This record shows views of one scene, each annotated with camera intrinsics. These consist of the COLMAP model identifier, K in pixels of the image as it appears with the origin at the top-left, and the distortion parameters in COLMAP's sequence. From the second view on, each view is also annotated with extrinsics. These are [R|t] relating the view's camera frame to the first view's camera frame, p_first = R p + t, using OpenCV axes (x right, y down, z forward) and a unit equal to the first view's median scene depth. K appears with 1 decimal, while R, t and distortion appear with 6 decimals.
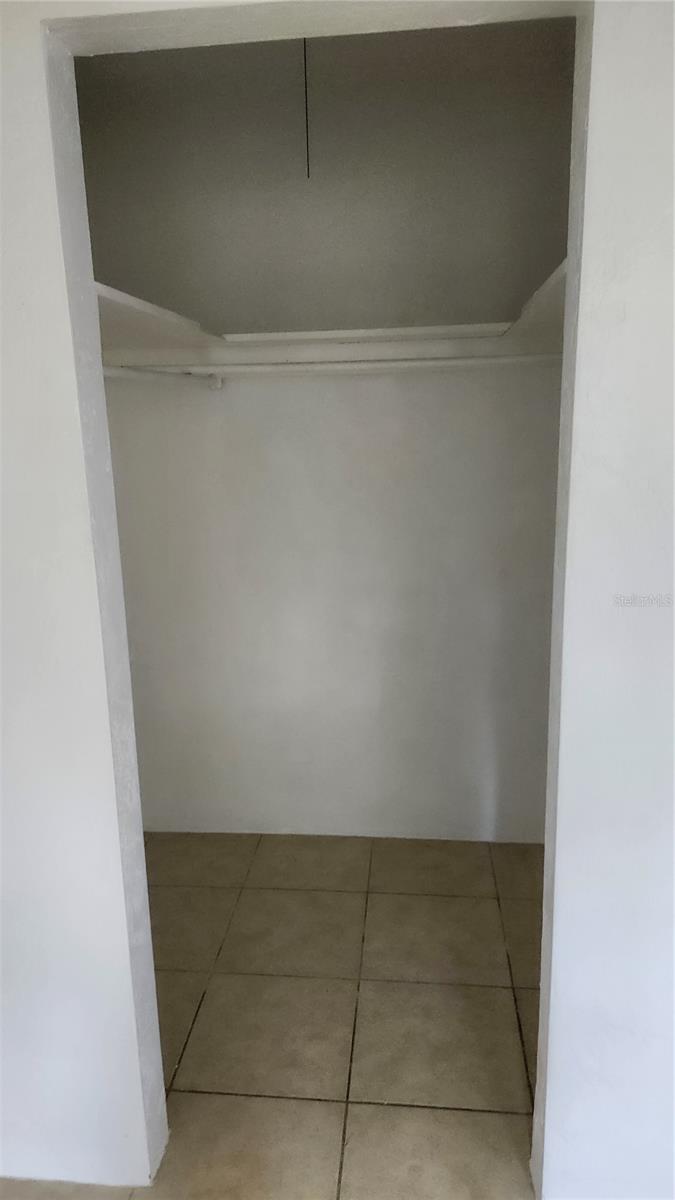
lens RADIAL K [[799.4, 0, 337.5], [0, 799.4, 600.0], [0, 0, 1]] dist [0.090674, -0.110924]
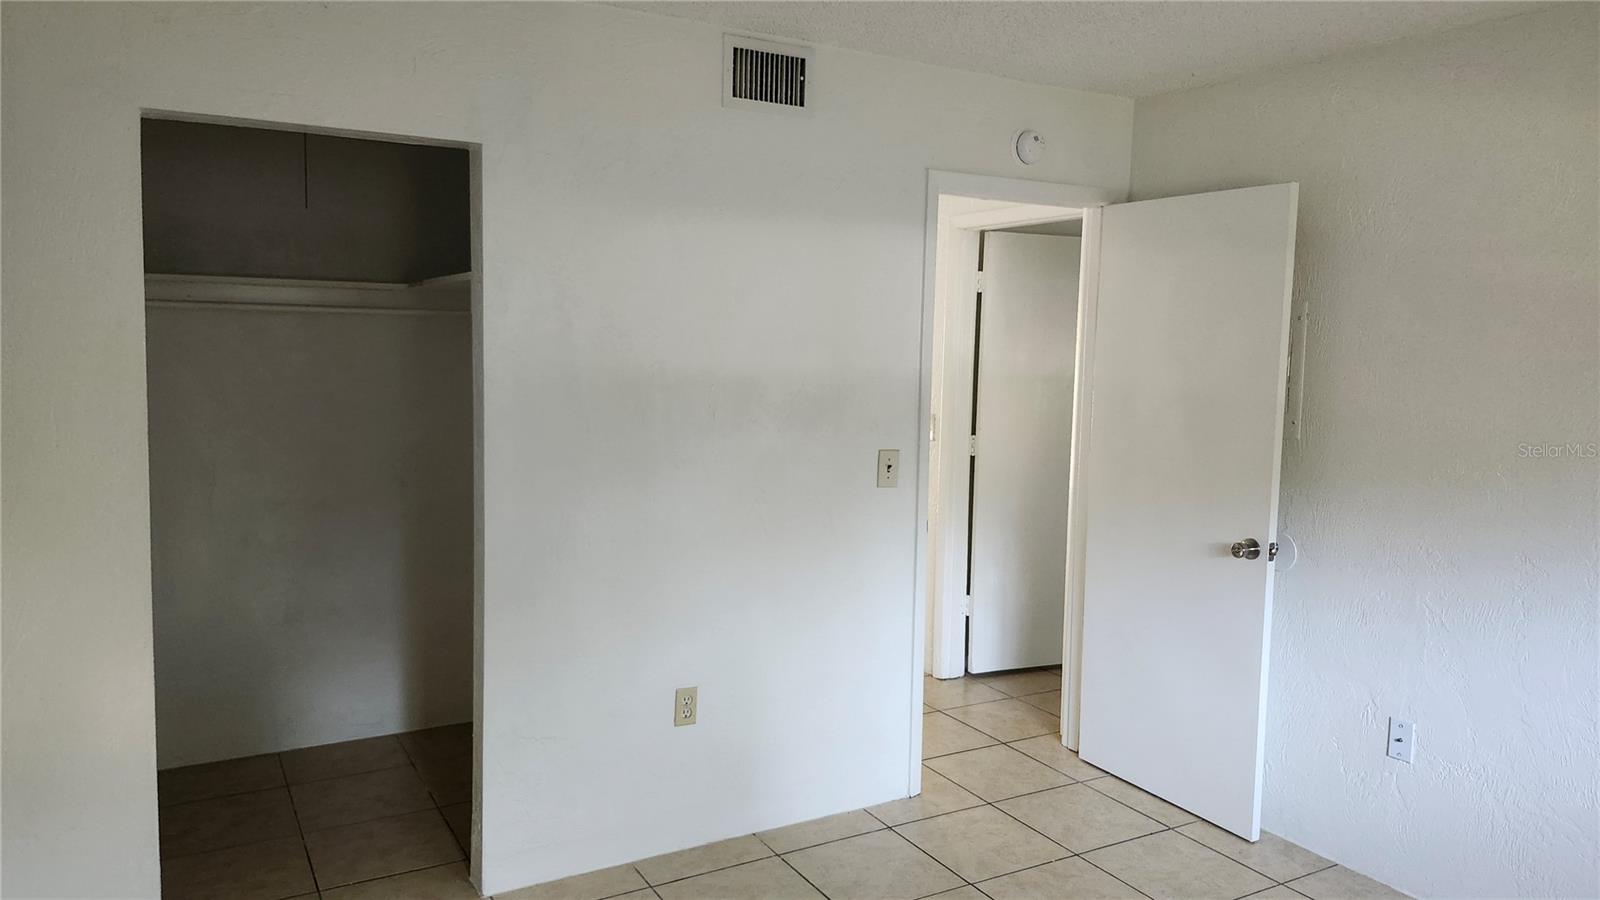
lens RADIAL K [[1065.9, 0, 800.0], [0, 1065.9, 450.0], [0, 0, 1]] dist [0.090674, -0.110924]
pose [[0.801497, -0.027632, 0.597360, -0.367559], [0.097468, 0.991610, -0.084908, 0.161307], [-0.590002, 0.126277, 0.797466, -0.832957]]
